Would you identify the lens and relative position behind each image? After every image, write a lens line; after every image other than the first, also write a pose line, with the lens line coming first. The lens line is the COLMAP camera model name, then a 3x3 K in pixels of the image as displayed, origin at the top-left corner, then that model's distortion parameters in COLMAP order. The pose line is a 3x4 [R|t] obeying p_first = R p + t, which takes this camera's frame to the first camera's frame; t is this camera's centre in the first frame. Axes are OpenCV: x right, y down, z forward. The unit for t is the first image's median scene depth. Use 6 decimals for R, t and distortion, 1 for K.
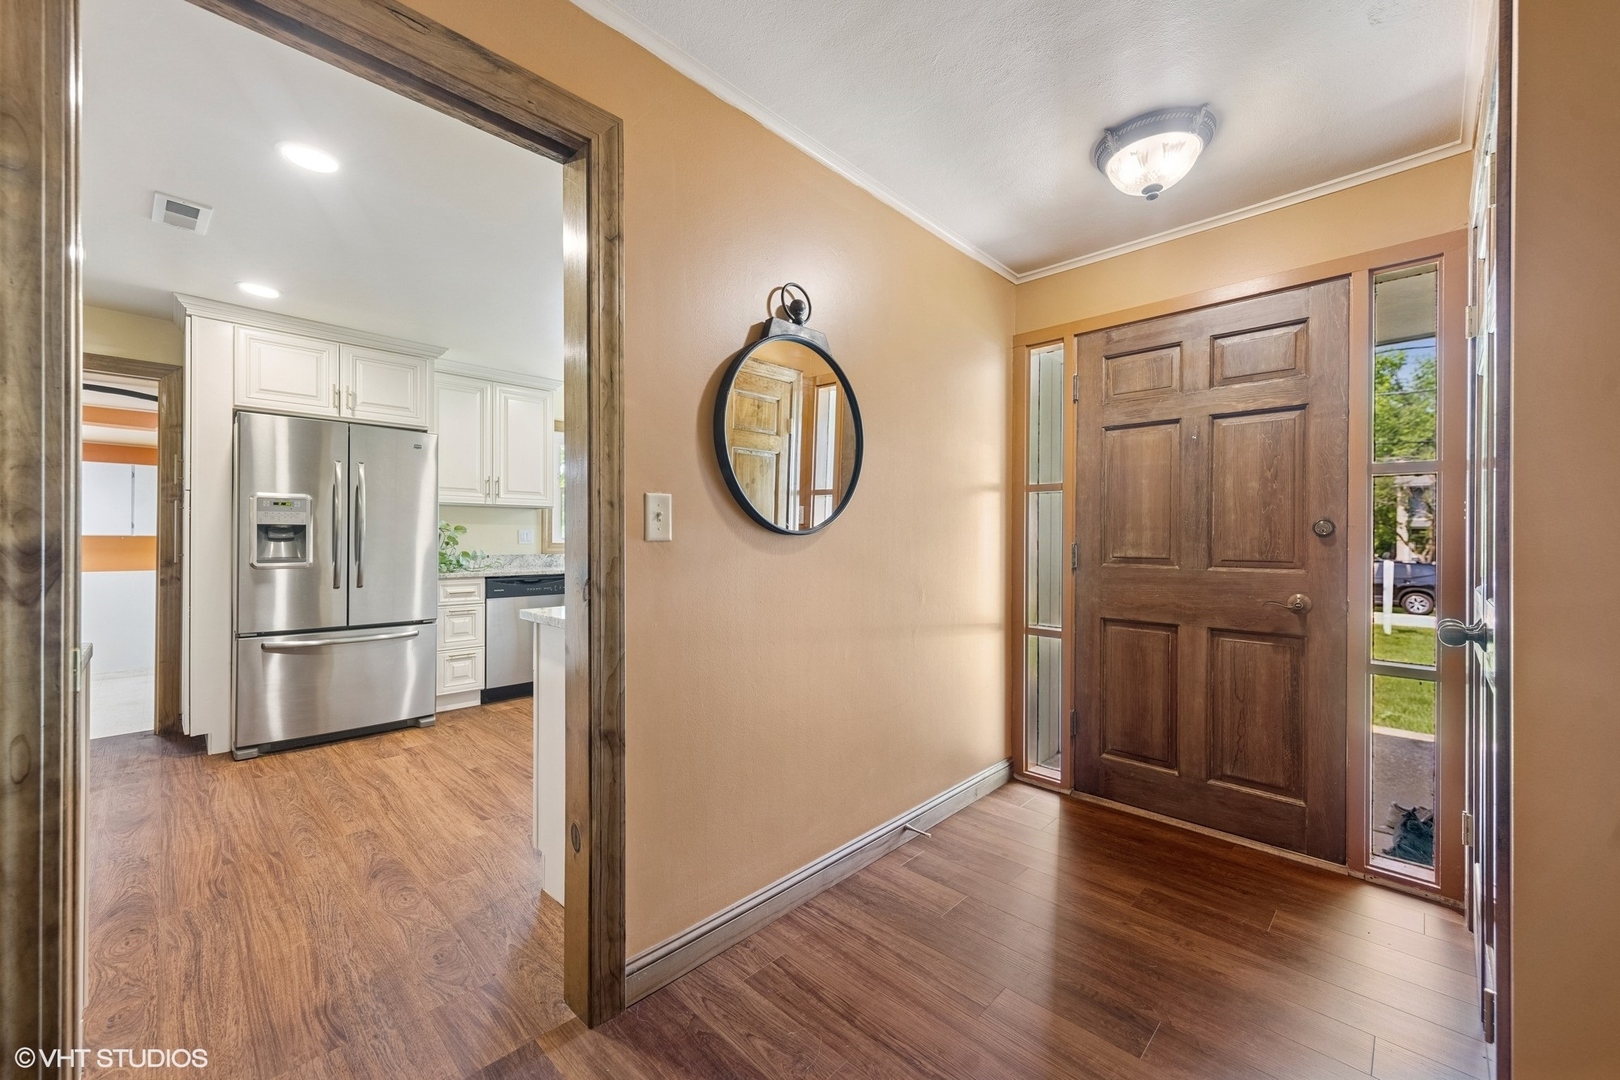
lens RADIAL K [[629.3, 0, 803.6], [0, 629.3, 540.3], [0, 0, 1]] dist [0.009741, 0.000256]
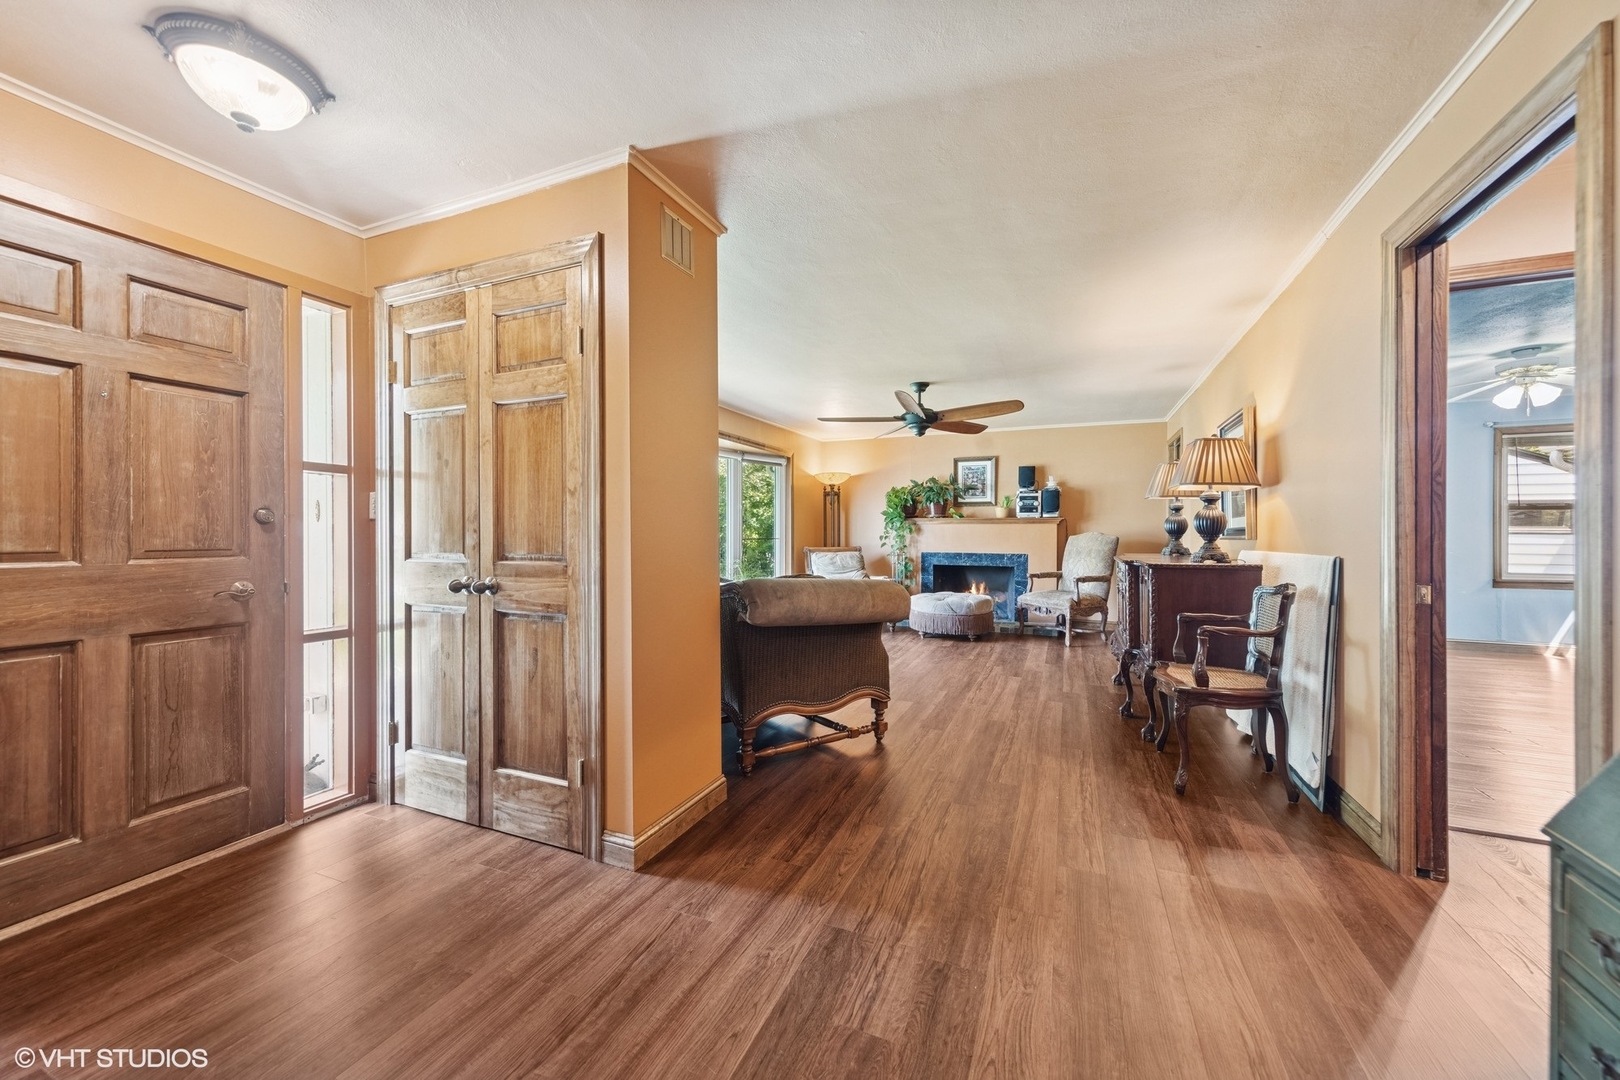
lens RADIAL K [[604.7, 0, 803.5], [0, 604.7, 536.5], [0, 0, 1]] dist [0.004598, 0.000114]
pose [[-0.367197, -0.007037, 0.930116, -0.394408], [-0.000188, 0.999972, 0.007492, 0.006252], [-0.930143, 0.002576, -0.367188, 0.476696]]
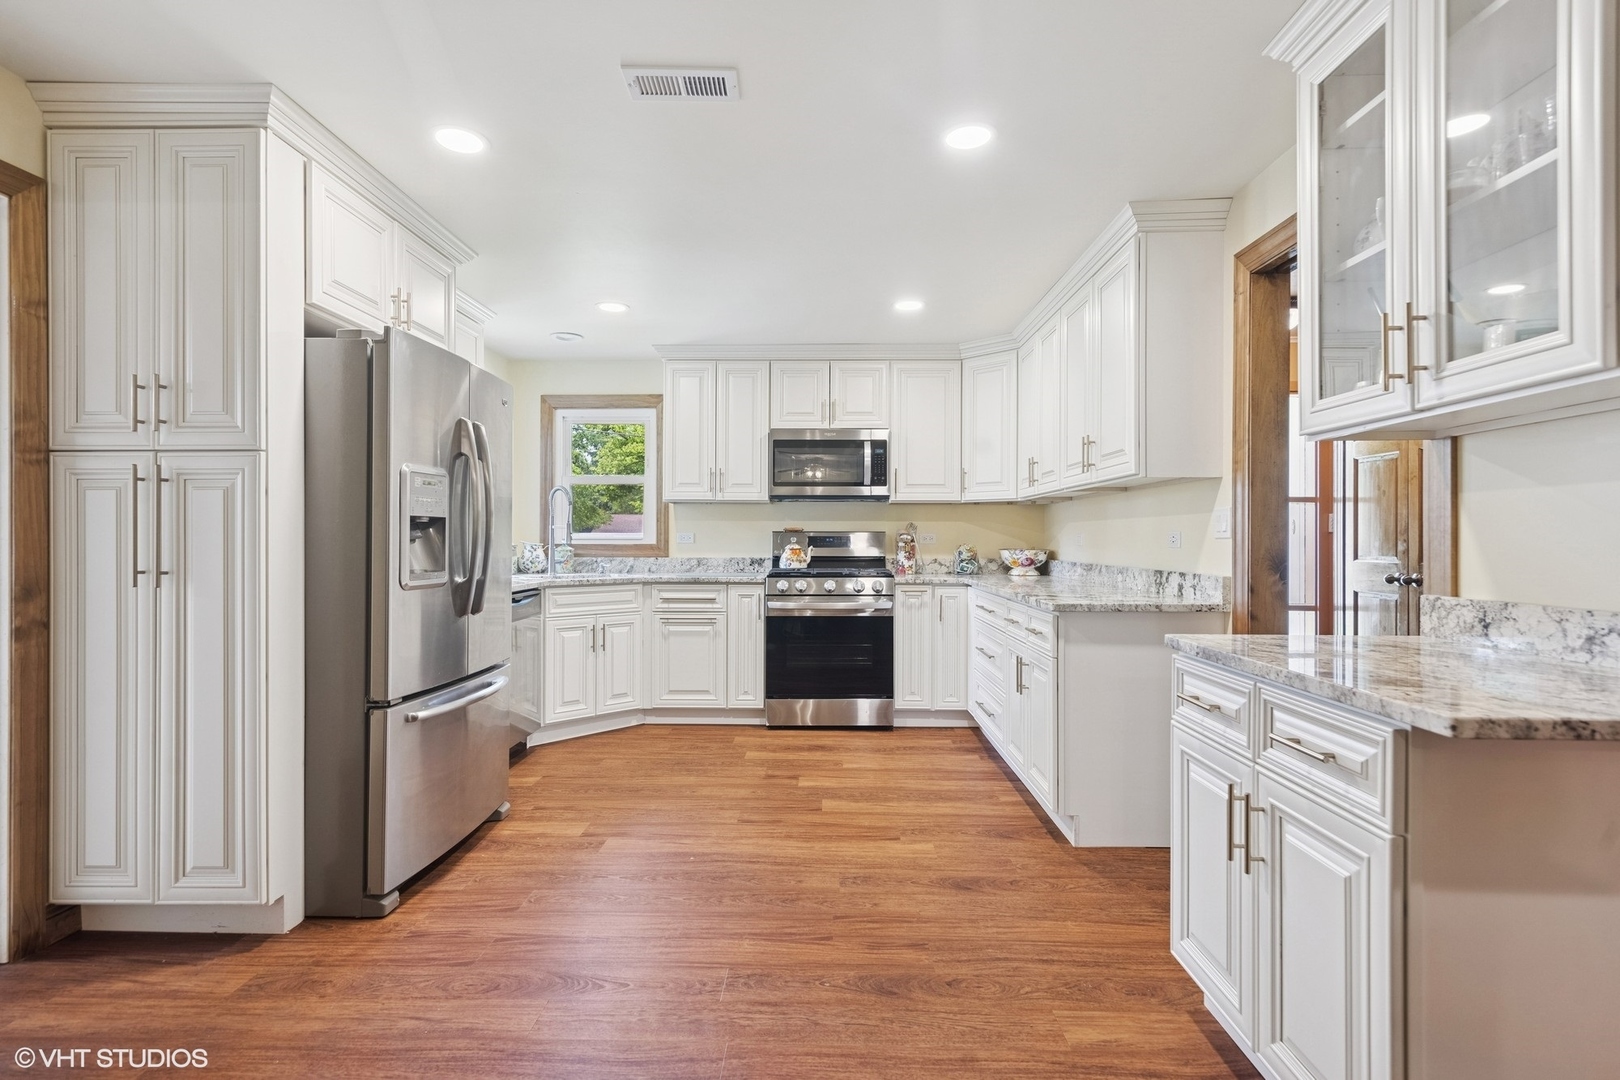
lens RADIAL K [[781.3, 0, 811.9], [0, 781.3, 539.0], [0, 0, 1]] dist [0.006071, 0.000993]
pose [[0.724048, -0.002569, 0.689745, -1.444893], [0.002778, 0.999996, 0.000807, -0.003595], [-0.689744, 0.001332, 0.724052, 0.259766]]
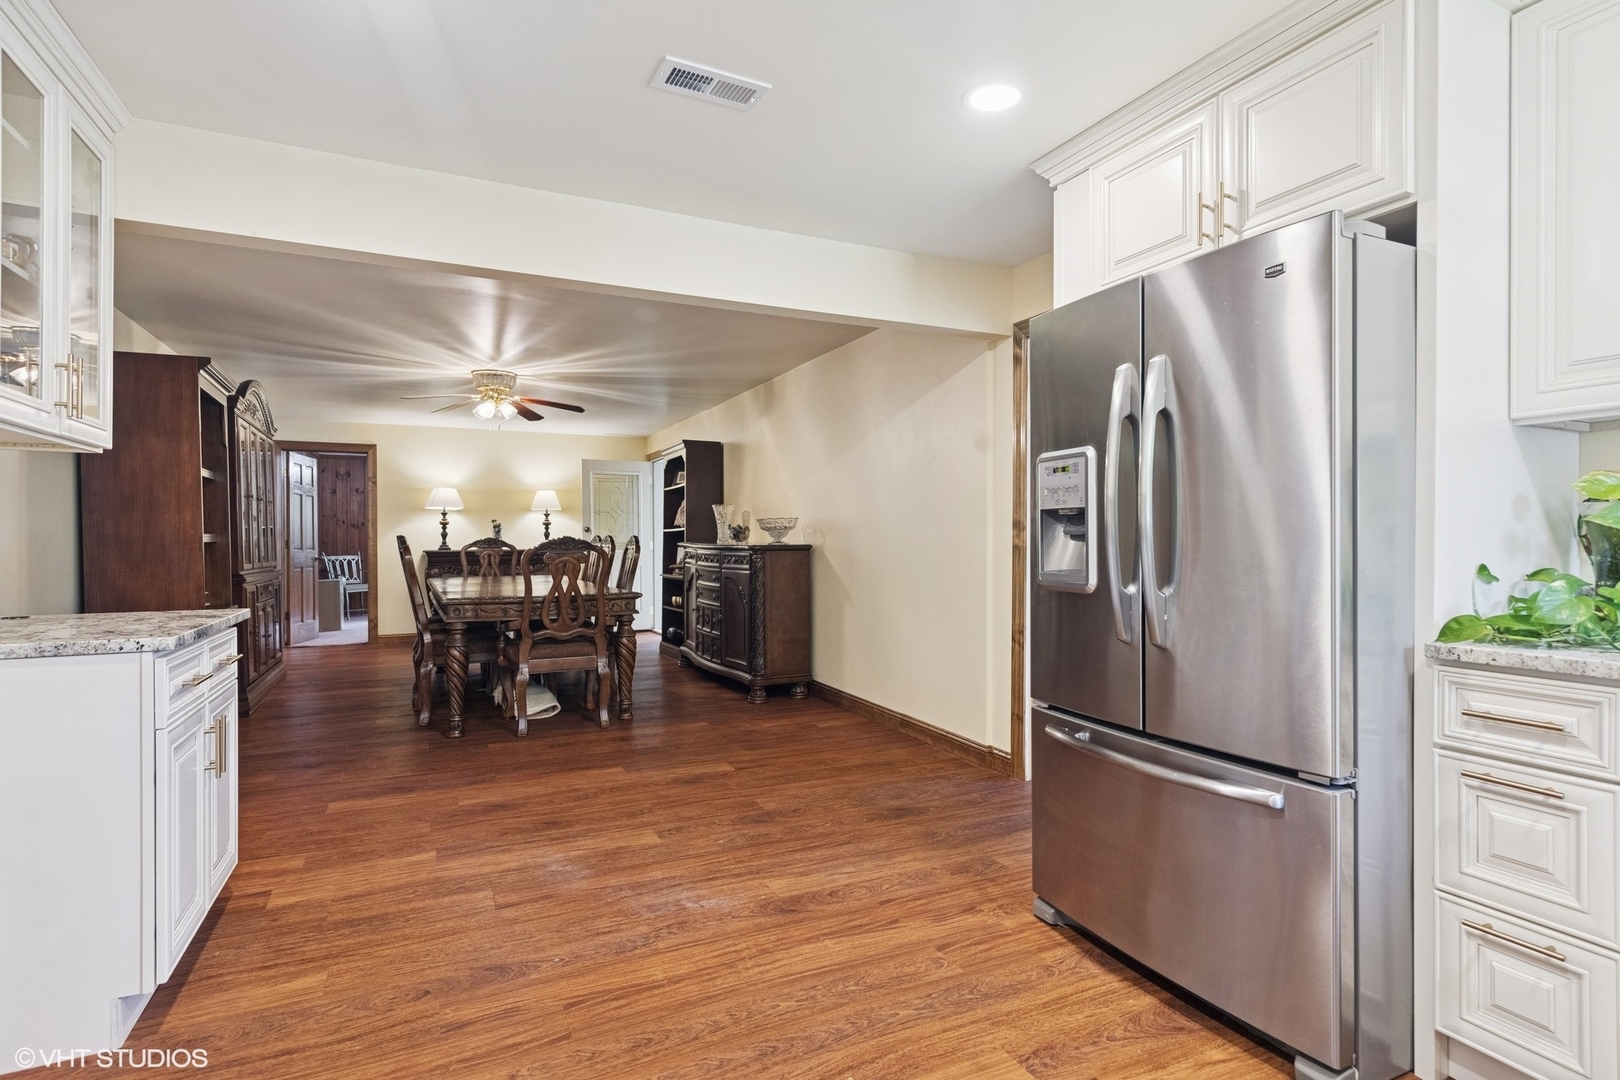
lens RADIAL K [[813.5, 0, 811.4], [0, 813.5, 542.9], [0, 0, 1]] dist [0.001411, 0.000459]
pose [[-0.341685, -0.000483, -0.939814, -0.150355], [-0.001001, 0.999999, -0.000150, 0.006097], [0.939814, 0.000890, -0.341685, 1.388273]]
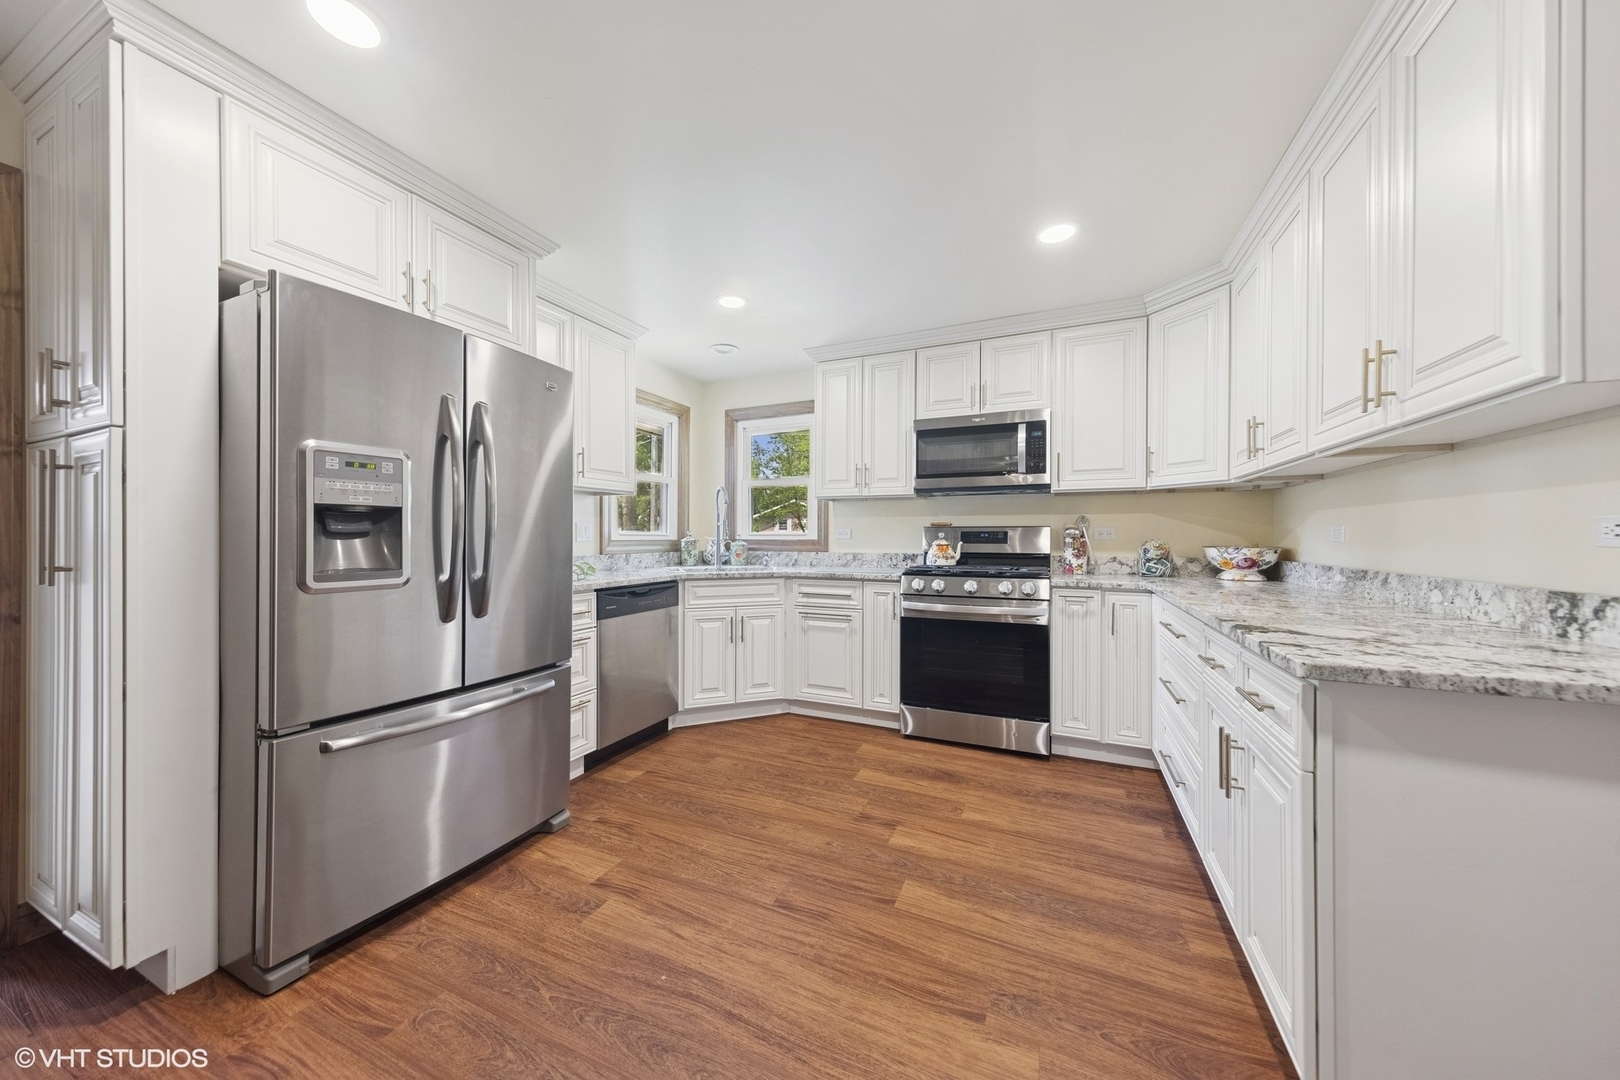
lens RADIAL K [[549.4, 0, 809.7], [0, 549.4, 537.0], [0, 0, 1]] dist [0.008666, -0.000619]
pose [[0.937549, -0.003475, 0.347836, -0.854337], [0.003602, 0.999993, 0.000282, 0.002891], [-0.347835, 0.000988, 0.937555, 0.604913]]
